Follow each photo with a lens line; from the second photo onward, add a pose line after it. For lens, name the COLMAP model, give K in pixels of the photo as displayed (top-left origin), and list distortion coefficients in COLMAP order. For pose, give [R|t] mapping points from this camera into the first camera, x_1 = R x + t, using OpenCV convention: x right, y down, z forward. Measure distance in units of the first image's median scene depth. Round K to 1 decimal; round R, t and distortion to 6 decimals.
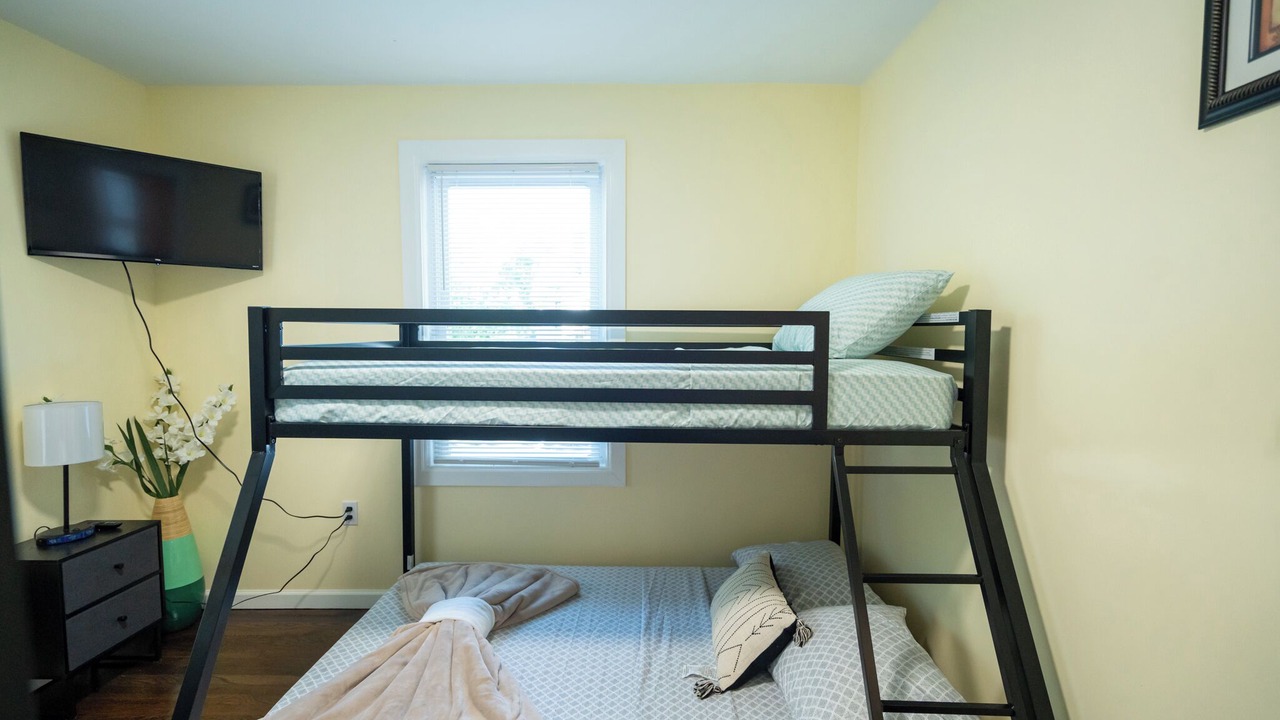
lens RADIAL K [[577.9, 0, 639.1], [0, 577.9, 365.4], [0, 0, 1]] dist [0.000560, 0.000788]
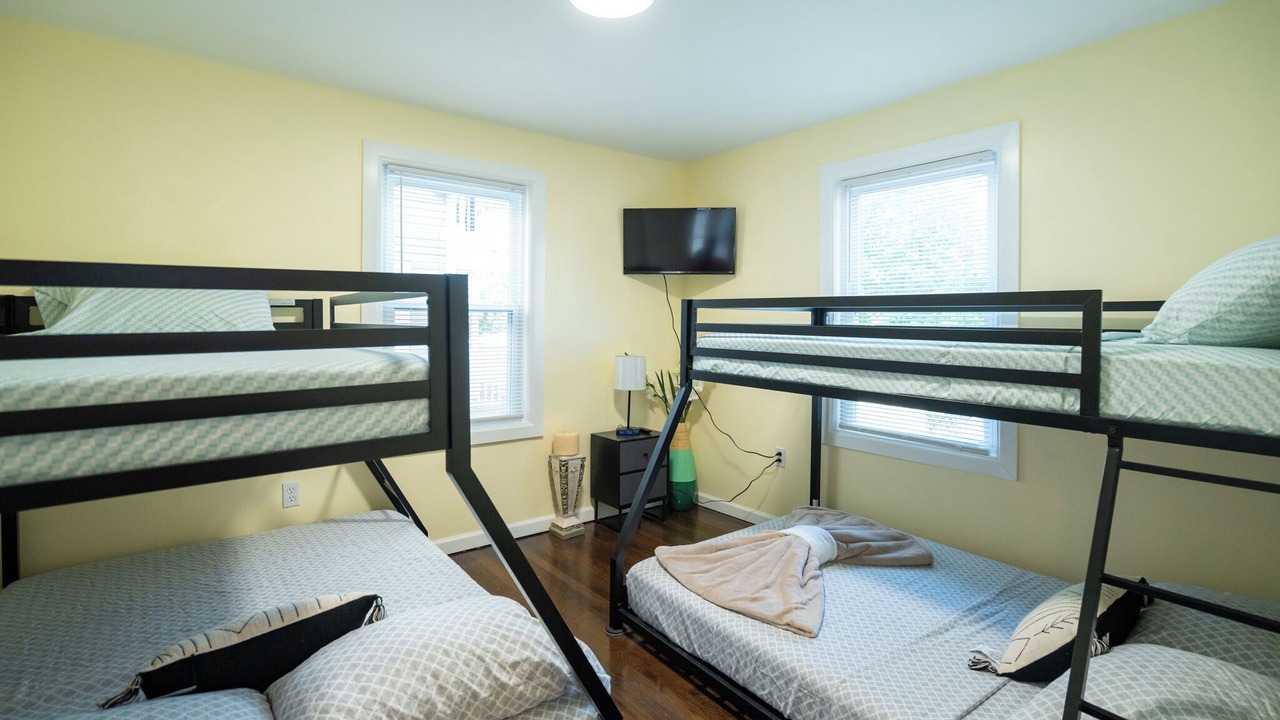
lens RADIAL K [[595.4, 0, 641.3], [0, 595.4, 317.5], [0, 0, 1]] dist [0.000230, 0.000395]
pose [[0.628705, -0.000061, -0.777644, 0.551298], [-0.053809, 0.997600, -0.043581, 0.030139], [0.775780, 0.069244, 0.627192, -0.159560]]
